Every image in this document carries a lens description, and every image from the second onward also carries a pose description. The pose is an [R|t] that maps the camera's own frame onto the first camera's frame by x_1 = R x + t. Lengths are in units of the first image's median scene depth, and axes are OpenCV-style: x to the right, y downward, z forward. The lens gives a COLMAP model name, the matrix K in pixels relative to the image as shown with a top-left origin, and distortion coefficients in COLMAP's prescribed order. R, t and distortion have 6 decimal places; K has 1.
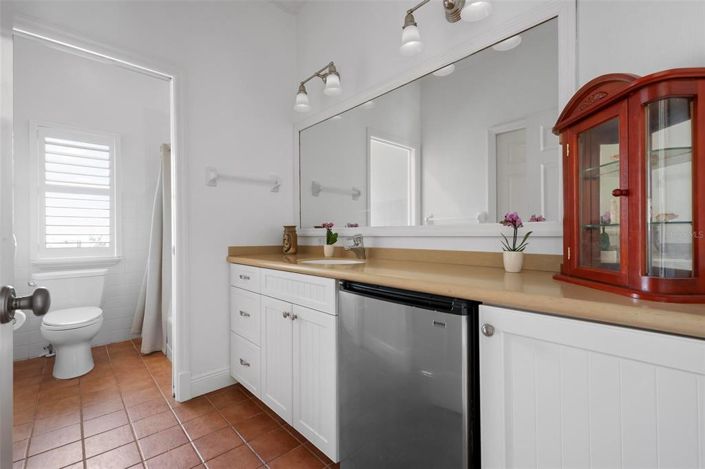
lens RADIAL K [[320.1, 0, 352.8], [0, 320.1, 233.3], [0, 0, 1]] dist [0.001302, 0.000077]
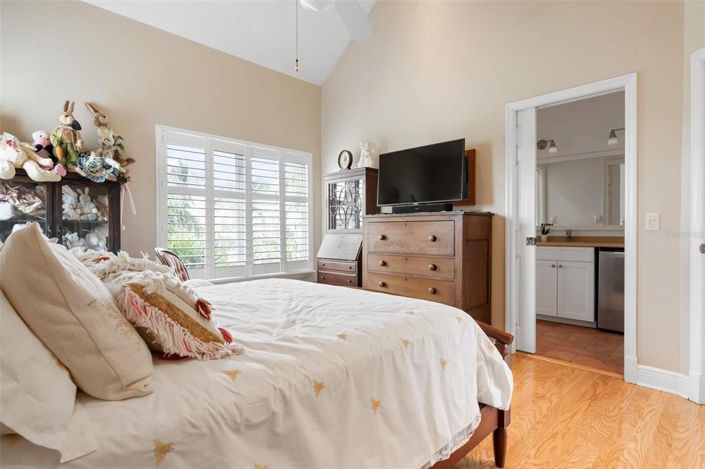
lens RADIAL K [[389.6, 0, 354.2], [0, 389.6, 235.1], [0, 0, 1]] dist [0.001783, 0.000035]
pose [[0.998423, -0.006660, 0.055736, -1.305292], [0.006105, 0.999930, 0.010118, 0.005938], [-0.055799, -0.009762, 0.998394, -1.198726]]
